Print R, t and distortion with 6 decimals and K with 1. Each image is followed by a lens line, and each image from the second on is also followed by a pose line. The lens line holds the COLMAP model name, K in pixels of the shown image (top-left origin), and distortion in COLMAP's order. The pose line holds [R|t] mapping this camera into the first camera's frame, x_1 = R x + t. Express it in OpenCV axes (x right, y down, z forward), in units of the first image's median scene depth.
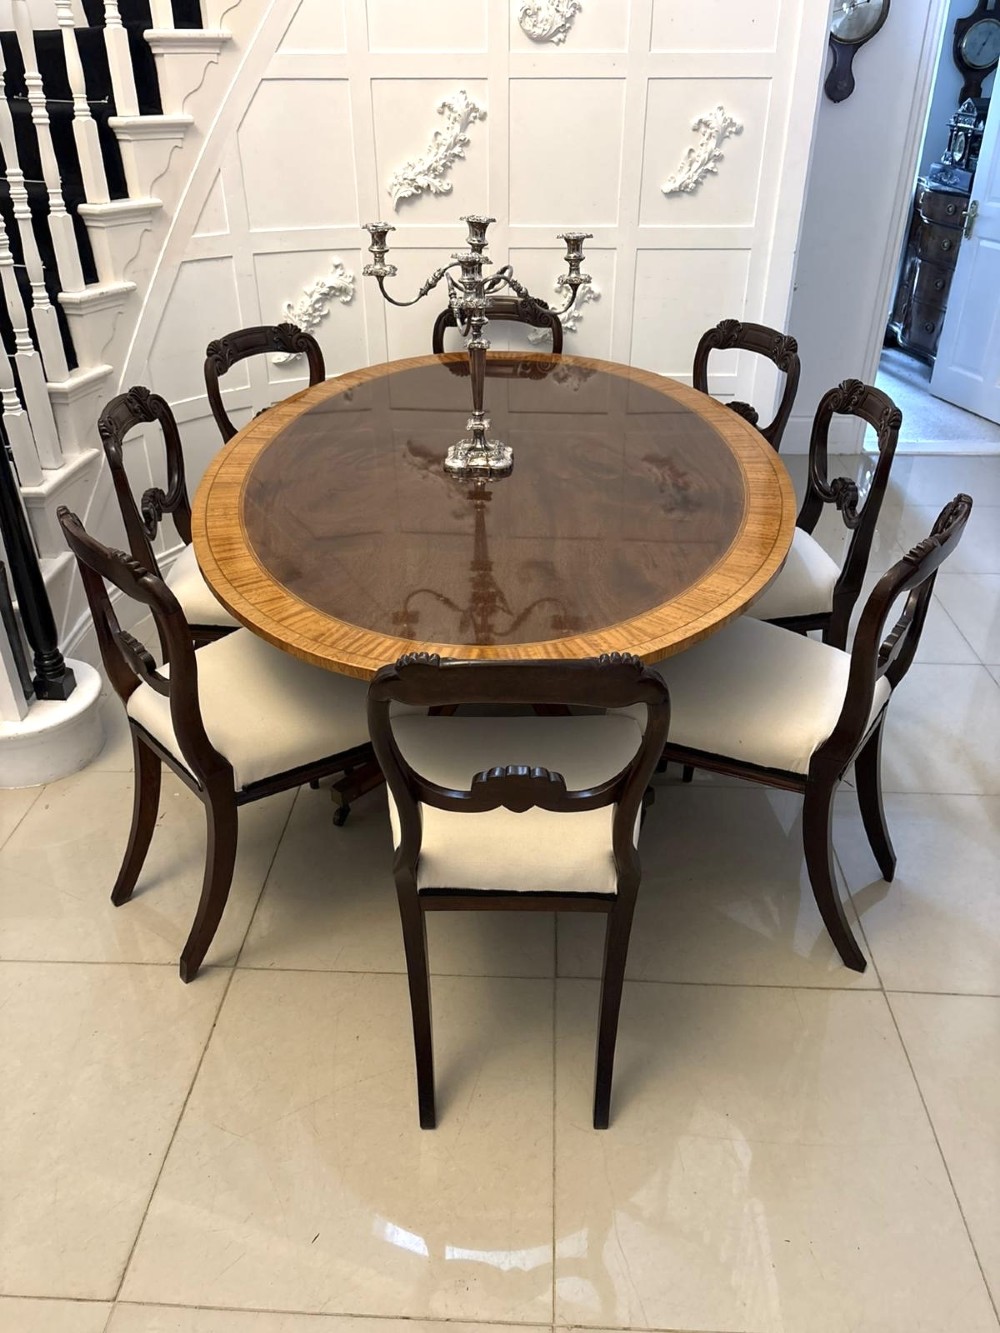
lens RADIAL K [[1015.7, 0, 498.7], [0, 1015.7, 675.7], [0, 0, 1]] dist [0.040680, -0.036241]
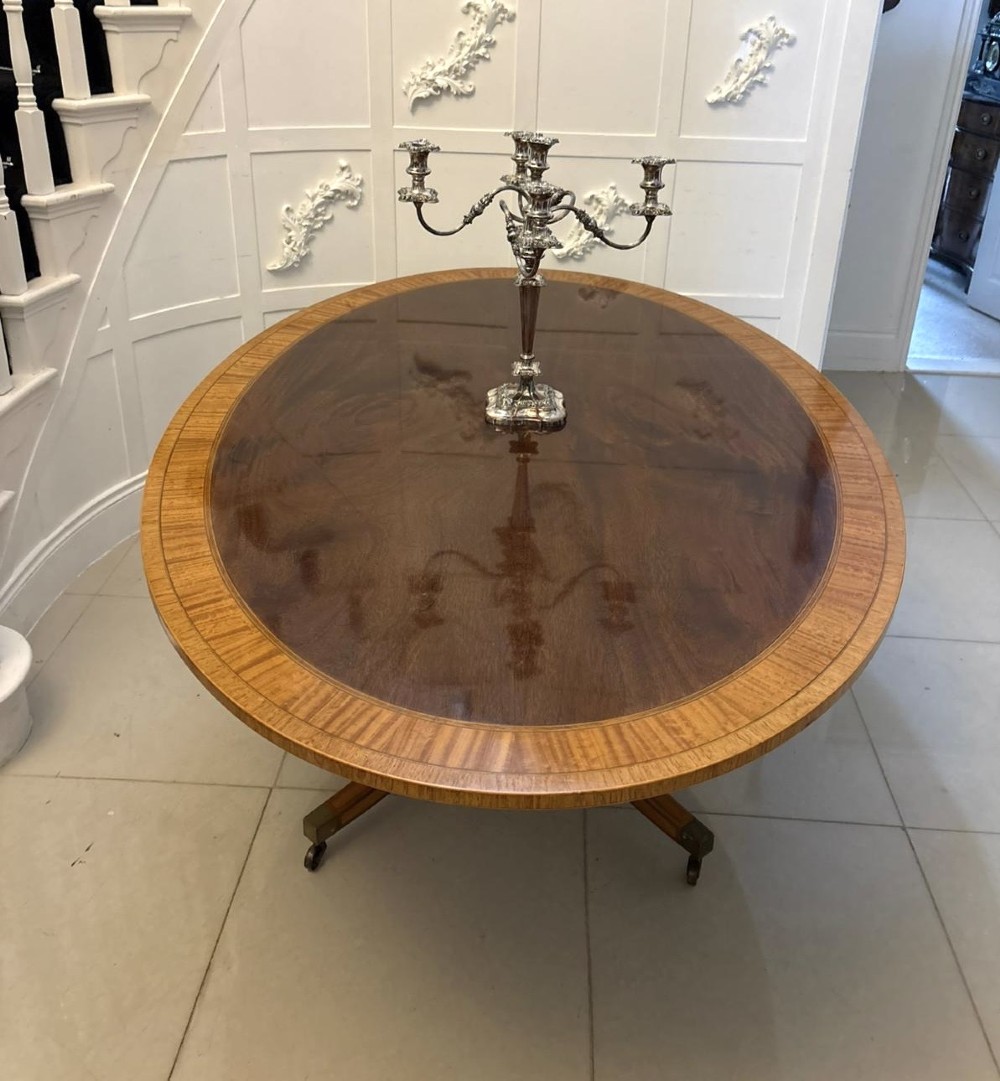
lens RADIAL K [[1024.2, 0, 502.8], [0, 1024.2, 424.1], [0, 0, 1]] dist [0.013620, 0.000000]
pose [[0.999536, 0.029410, 0.007898, -0.021576], [-0.028354, 0.993430, -0.110877, -0.093327], [-0.011107, 0.110602, 0.993803, 0.145507]]
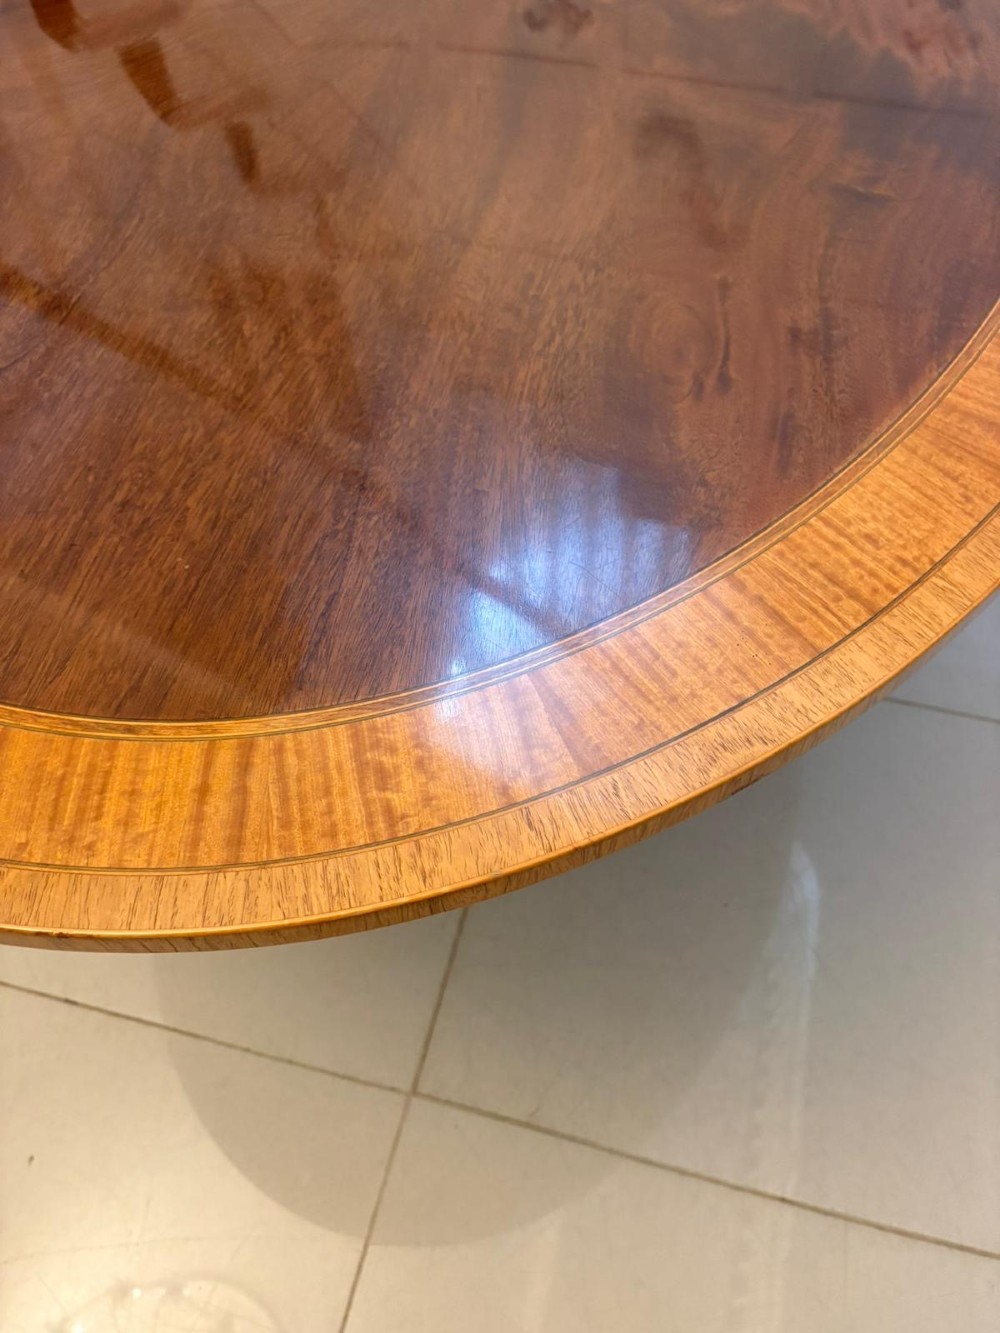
lens RADIAL K [[1015.7, 0, 501.4], [0, 1015.7, 661.3], [0, 0, 1]] dist [0.040680, -0.036241]
pose [[0.979973, 0.163007, -0.114373, 0.090805], [-0.098870, 0.896872, 0.431097, -0.108122], [0.172850, -0.411156, 0.895027, 0.436494]]
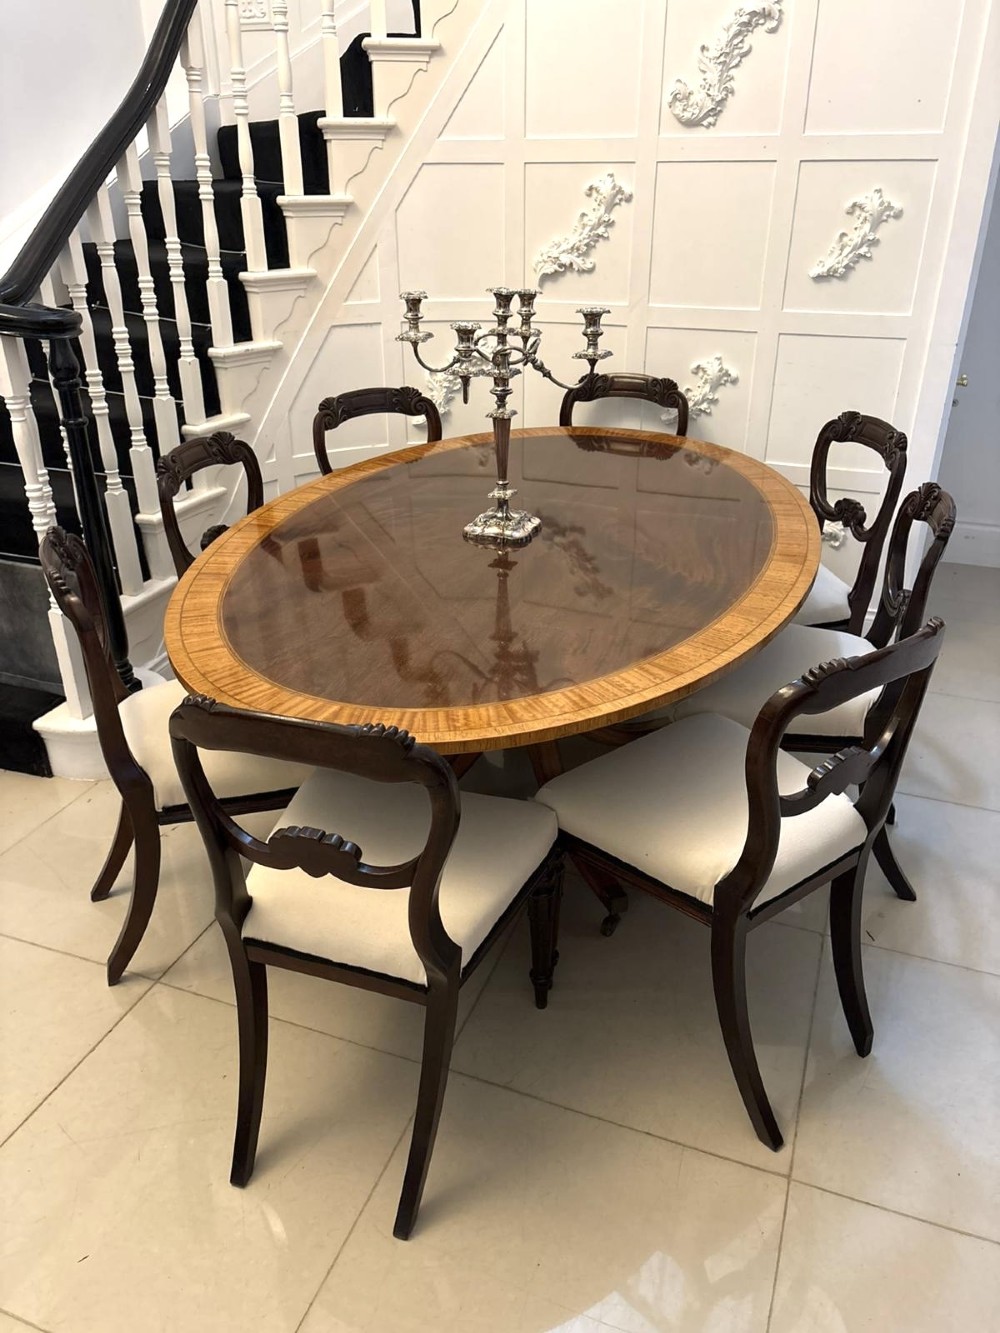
lens RADIAL K [[1015.7, 0, 497.1], [0, 1015.7, 675.3], [0, 0, 1]] dist [0.040680, -0.036241]
pose [[0.949079, 0.139977, -0.282233, 0.229392], [-0.159452, 0.986079, -0.047140, -0.019595], [0.271706, 0.089742, 0.958187, 0.052385]]
